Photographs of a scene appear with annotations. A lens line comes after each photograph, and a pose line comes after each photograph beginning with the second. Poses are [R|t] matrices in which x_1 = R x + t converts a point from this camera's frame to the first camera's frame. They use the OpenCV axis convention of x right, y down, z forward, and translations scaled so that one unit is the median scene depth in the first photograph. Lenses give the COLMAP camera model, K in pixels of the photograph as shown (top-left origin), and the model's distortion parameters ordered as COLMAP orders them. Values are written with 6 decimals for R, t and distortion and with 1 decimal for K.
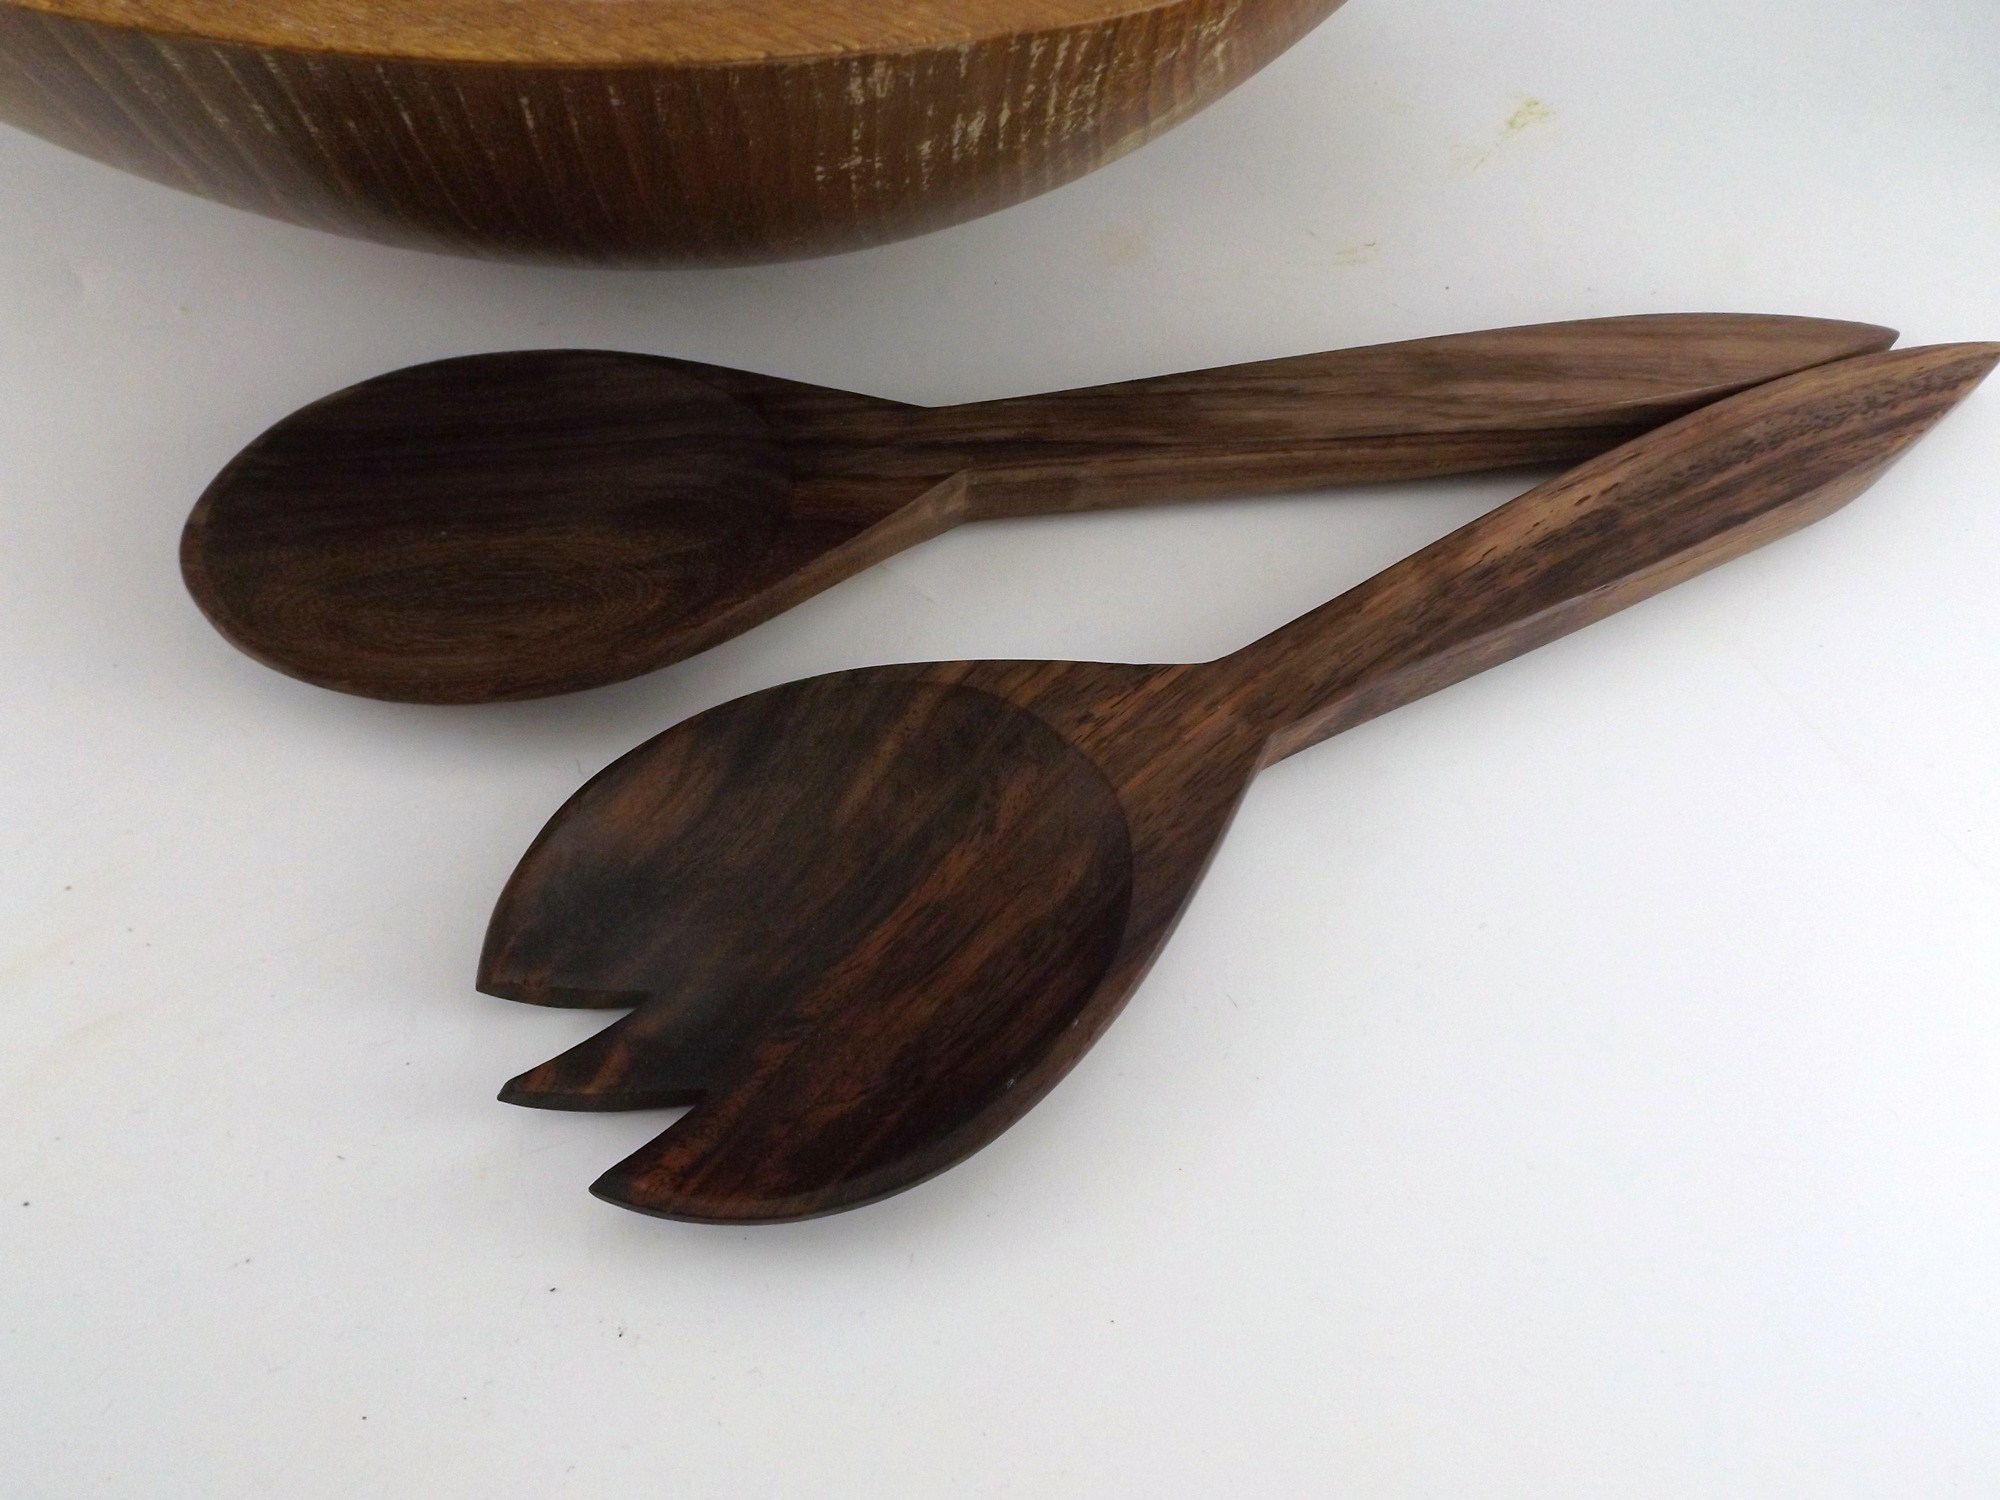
lens RADIAL K [[1518.5, 0, 1000.0], [0, 1518.5, 750.0], [0, 0, 1]] dist [0.034109, -0.050308]
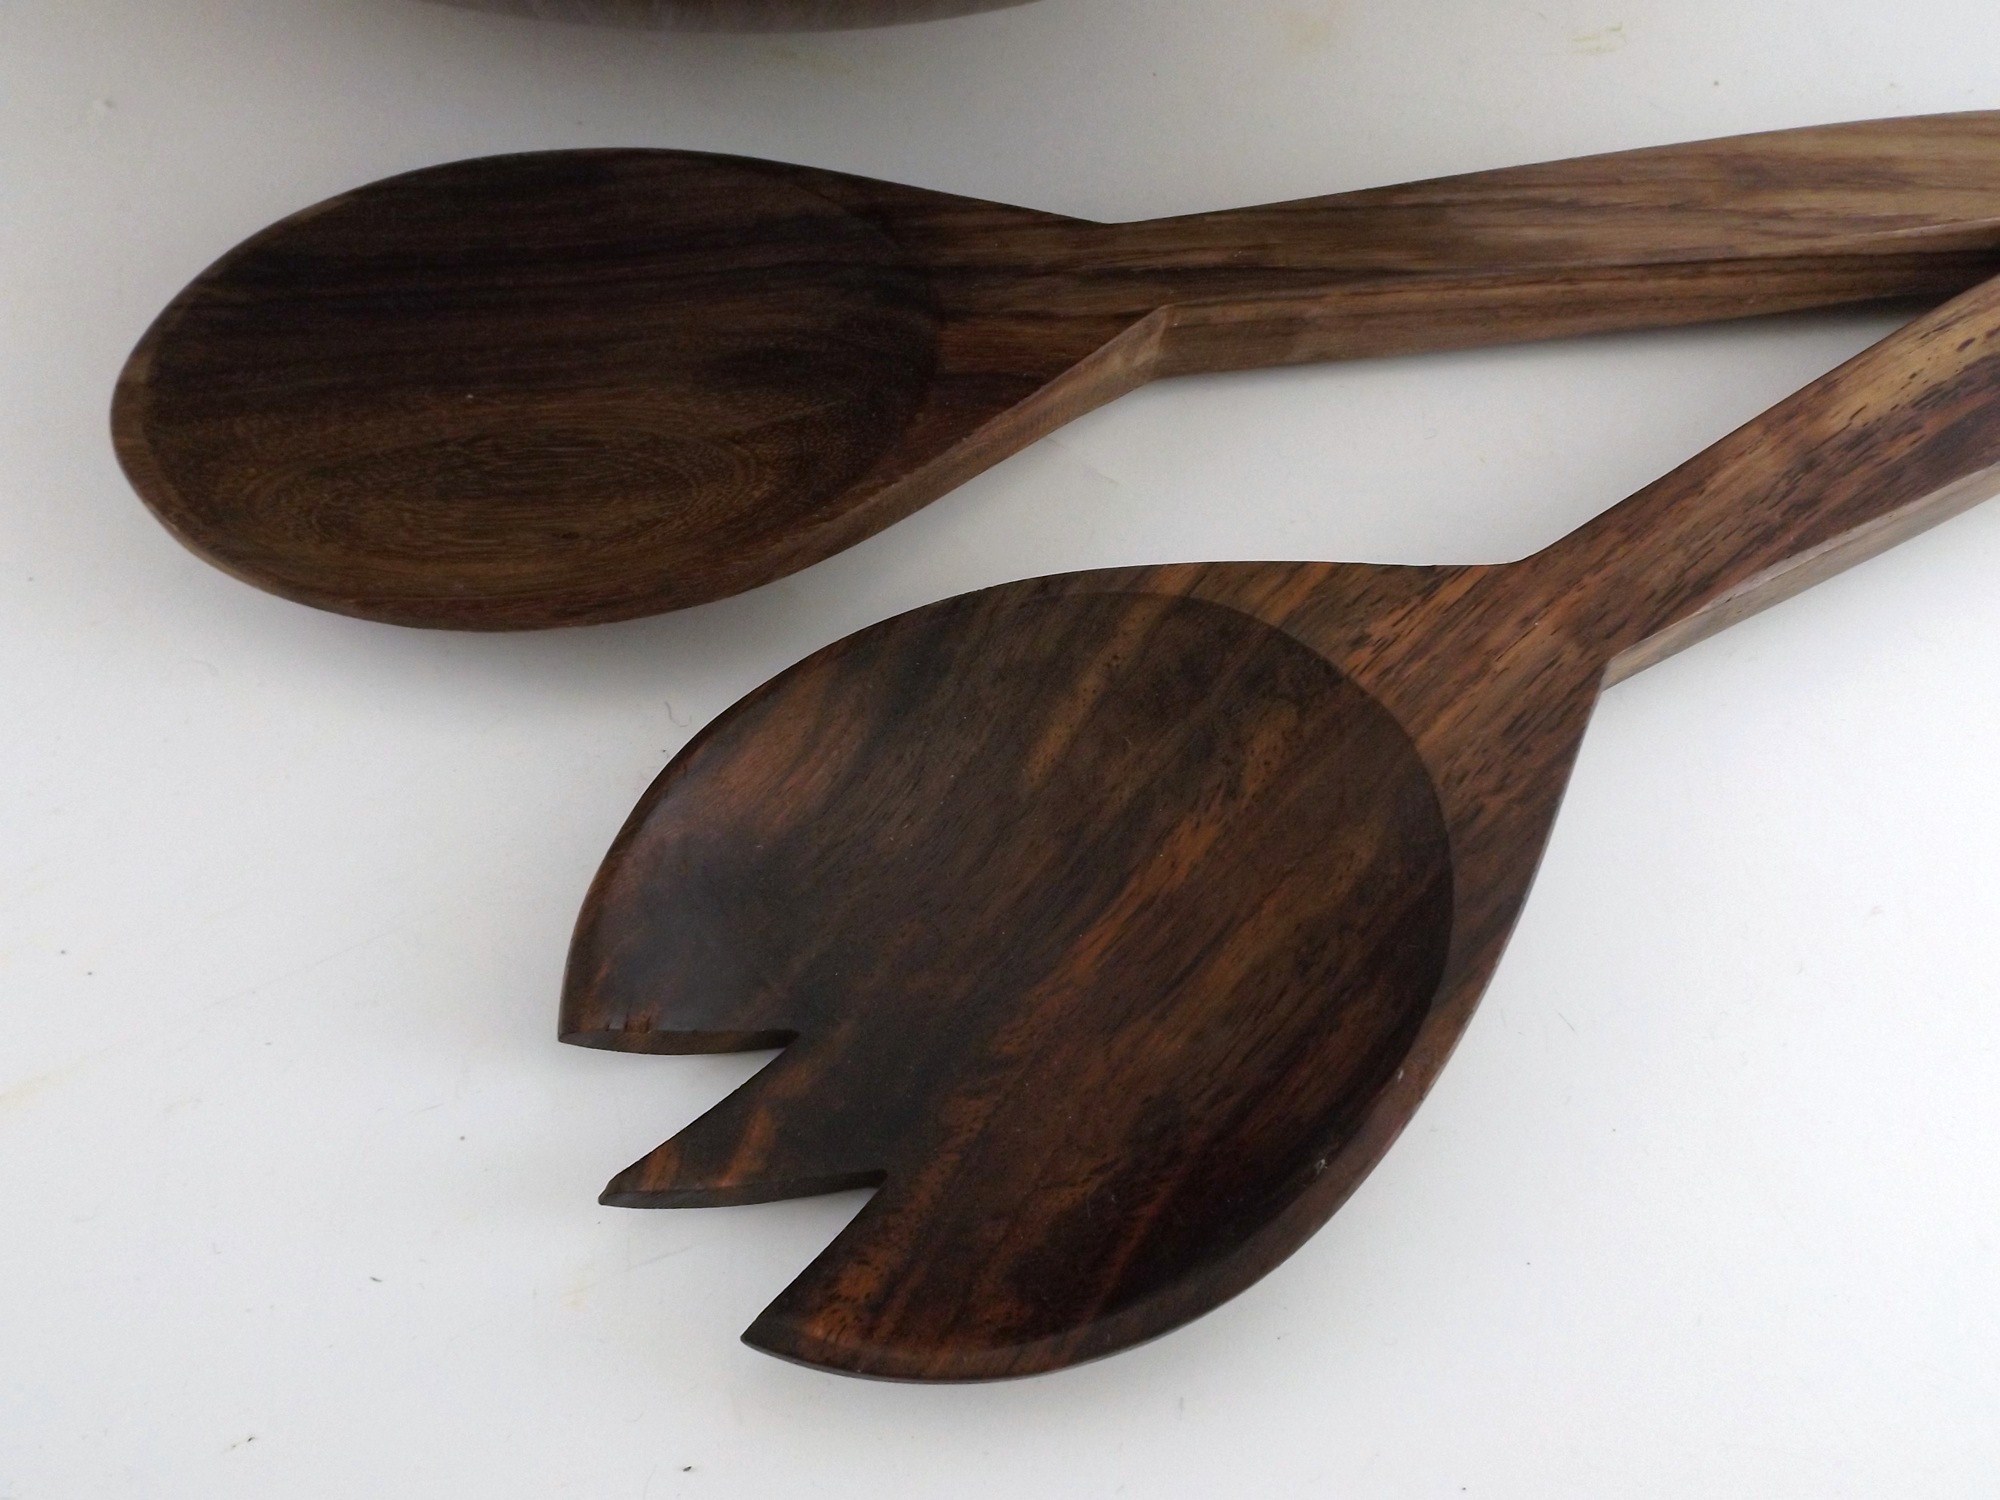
lens RADIAL K [[1518.5, 0, 1000.0], [0, 1518.5, 750.0], [0, 0, 1]] dist [0.034109, -0.050308]
pose [[0.999845, -0.009711, 0.014689, -0.126092], [0.008706, 0.997713, 0.067028, -0.018590], [-0.015307, -0.066890, 0.997643, 0.257253]]
